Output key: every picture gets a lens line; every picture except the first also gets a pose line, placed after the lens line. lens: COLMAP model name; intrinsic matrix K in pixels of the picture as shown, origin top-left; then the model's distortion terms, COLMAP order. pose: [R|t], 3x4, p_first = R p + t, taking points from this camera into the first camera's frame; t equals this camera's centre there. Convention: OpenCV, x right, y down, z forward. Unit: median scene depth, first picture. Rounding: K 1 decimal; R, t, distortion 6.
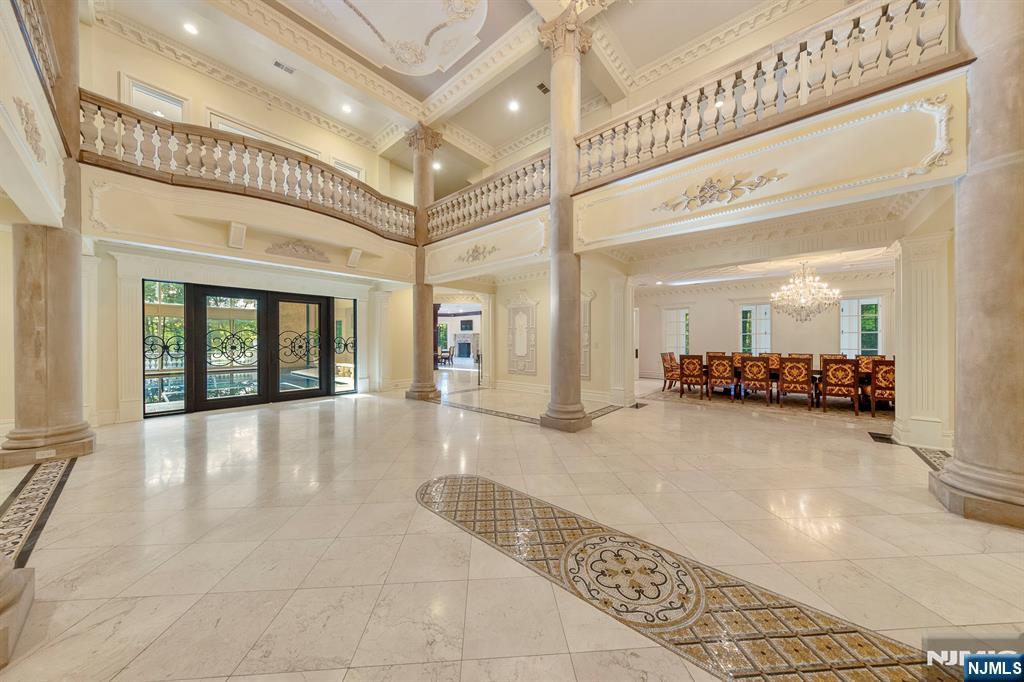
lens RADIAL K [[328.8, 0, 508.6], [0, 328.8, 341.1], [0, 0, 1]] dist [0.009006, 0.000024]
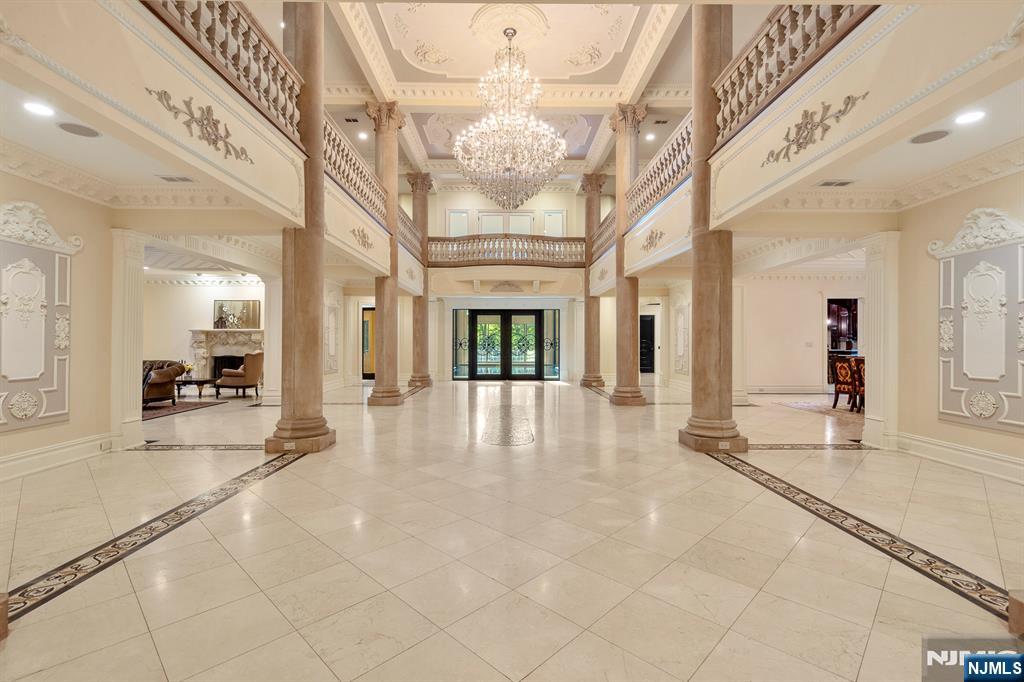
lens RADIAL K [[467.0, 0, 513.1], [0, 467.0, 341.6], [0, 0, 1]] dist [-0.001058, -0.000007]
pose [[0.670550, 0.000275, -0.741864, 1.062681], [-0.004825, 0.999980, -0.003990, 0.012601], [0.741848, 0.006255, 0.670539, -0.525355]]
